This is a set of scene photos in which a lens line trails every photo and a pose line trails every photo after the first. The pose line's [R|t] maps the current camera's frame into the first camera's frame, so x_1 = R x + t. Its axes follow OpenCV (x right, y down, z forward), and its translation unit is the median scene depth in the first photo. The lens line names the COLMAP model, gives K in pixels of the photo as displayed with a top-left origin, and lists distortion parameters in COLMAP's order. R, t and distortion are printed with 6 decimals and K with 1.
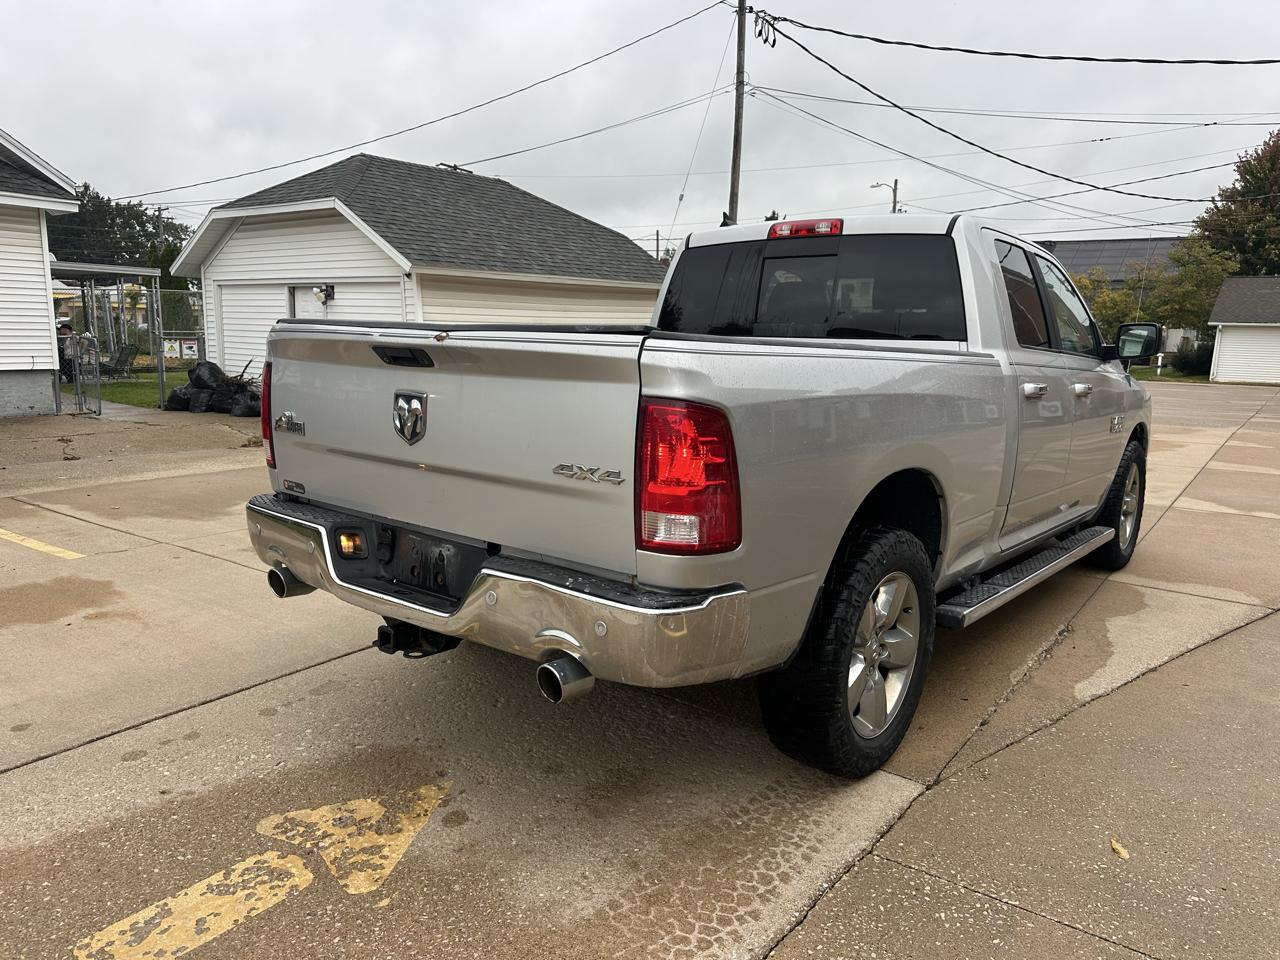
lens RADIAL K [[898.2, 0, 637.8], [0, 898.2, 476.8], [0, 0, 1]] dist [0.027421, -0.035185]
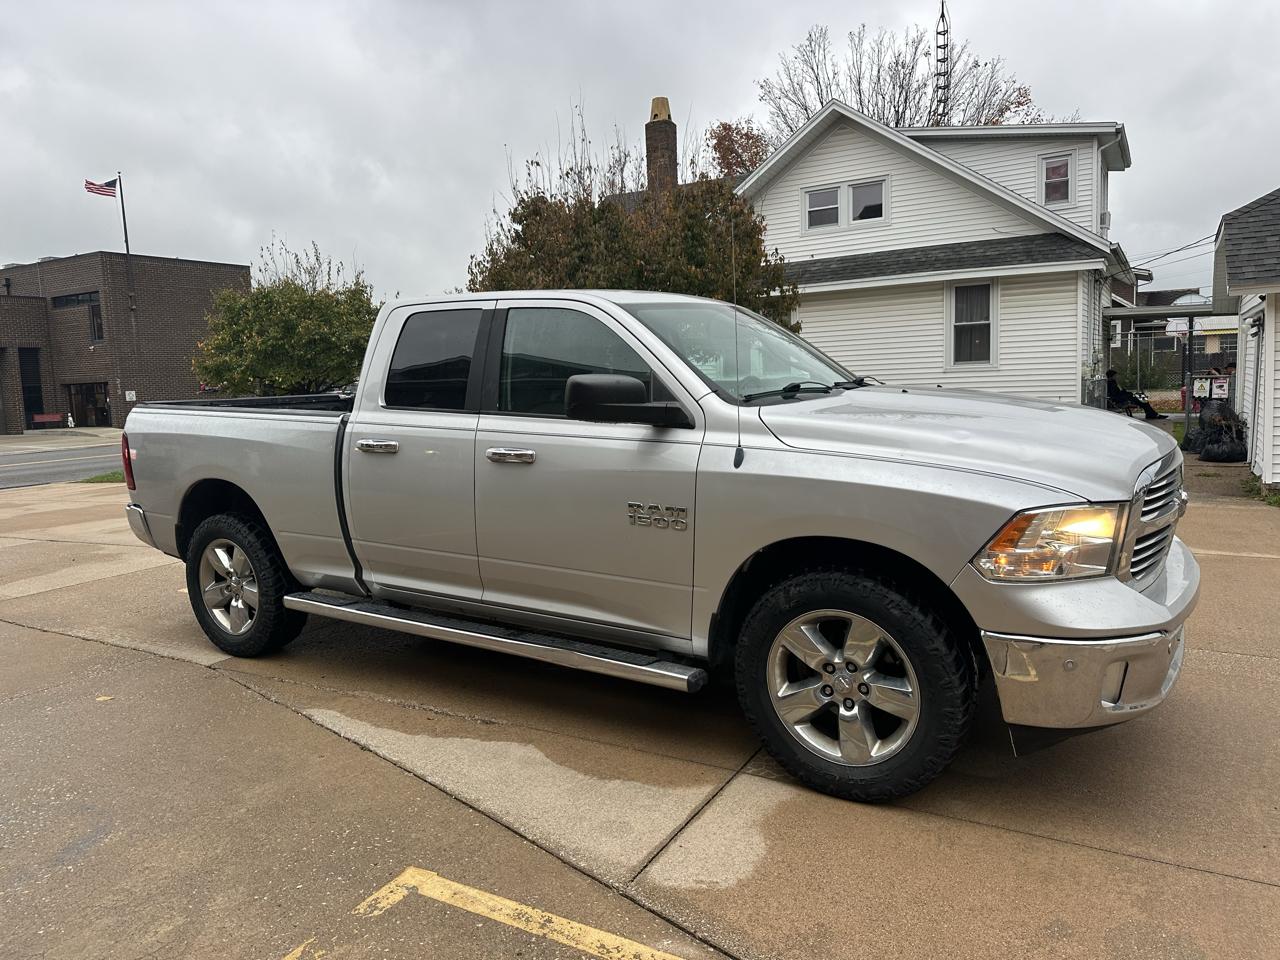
lens RADIAL K [[893.0, 0, 640.0], [0, 893.0, 480.0], [0, 0, 1]] dist [0.048291, -0.063806]
pose [[0.110761, 0.089859, -0.989776, 1.689984], [-0.120717, 0.989747, 0.076348, -0.192656], [0.986488, 0.111027, 0.120472, 1.273248]]
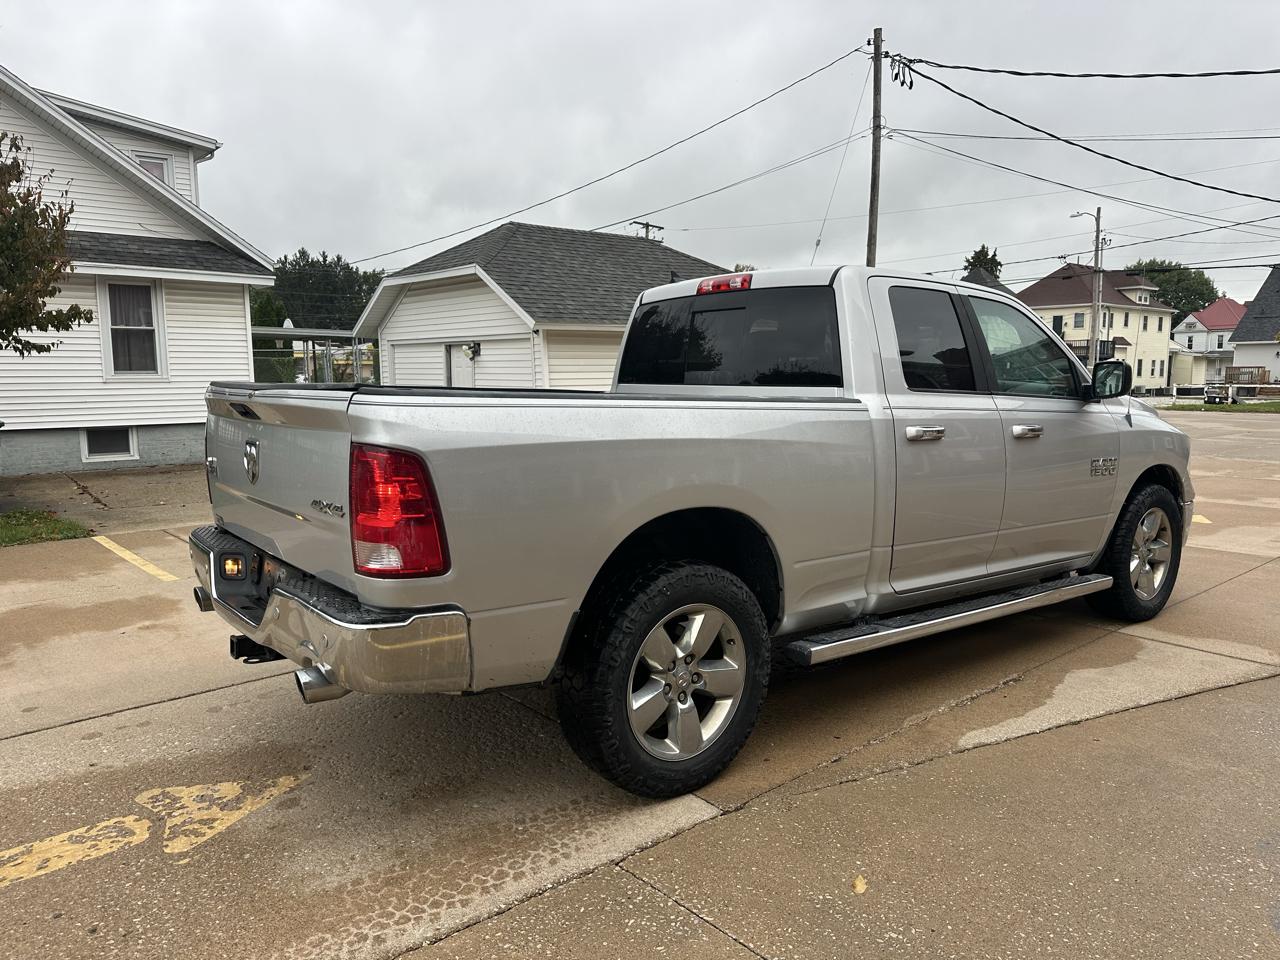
lens RADIAL K [[889.6, 0, 649.7], [0, 889.6, 492.1], [0, 0, 1]] dist [0.038604, -0.047944]
pose [[0.976611, 0.004644, -0.214964, 0.372815], [-0.011680, 0.999436, -0.031473, 0.004554], [0.214697, 0.033248, 0.976115, -0.035451]]
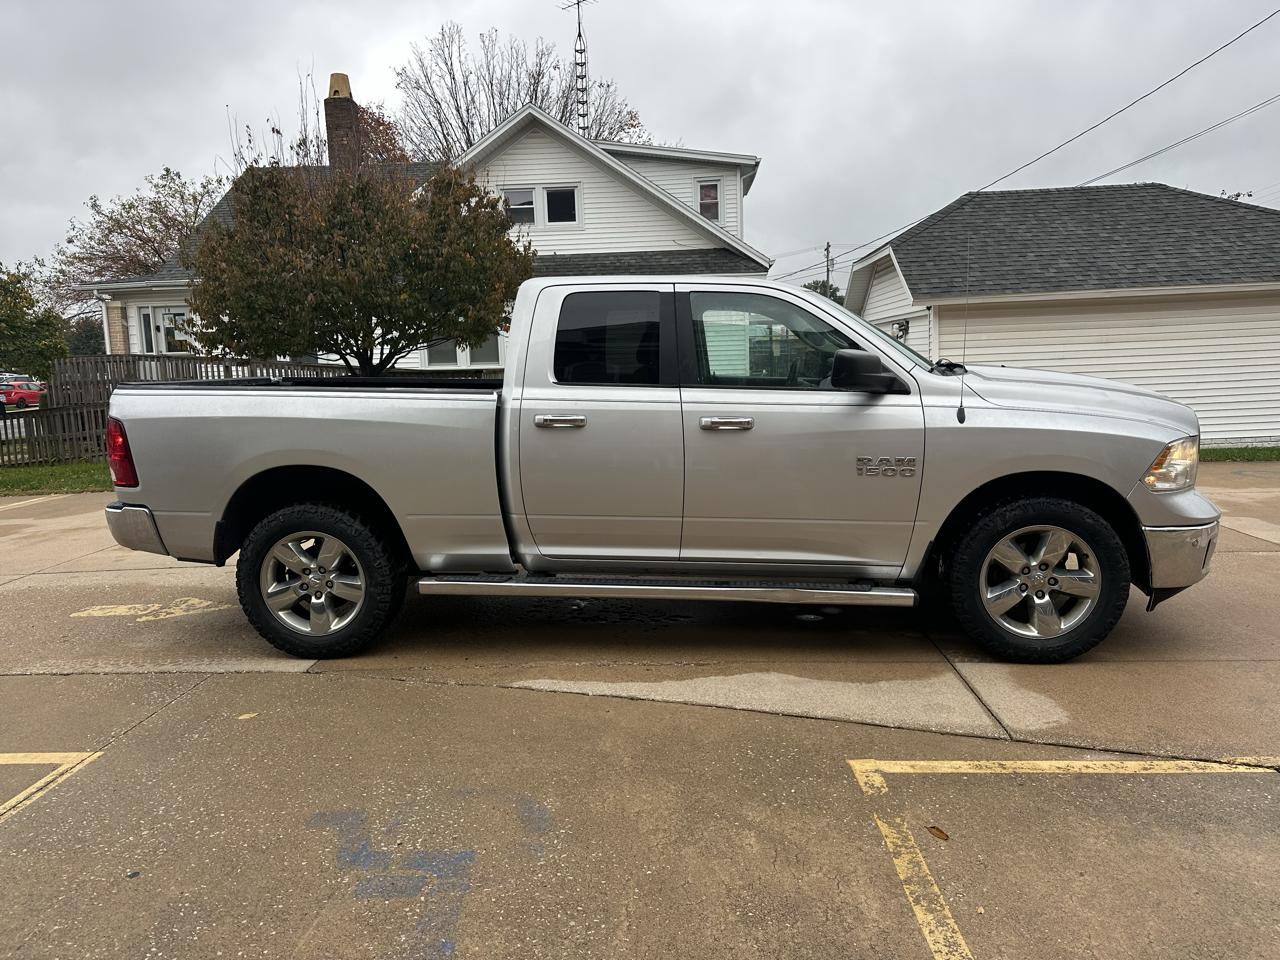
lens RADIAL K [[882.7, 0, 643.4], [0, 882.7, 493.7], [0, 0, 1]] dist [0.101035, -0.171821]
pose [[0.551493, 0.087991, -0.829526, 1.545637], [-0.092863, 0.994716, 0.043775, -0.068642], [0.828994, 0.052890, 0.556750, 0.491936]]
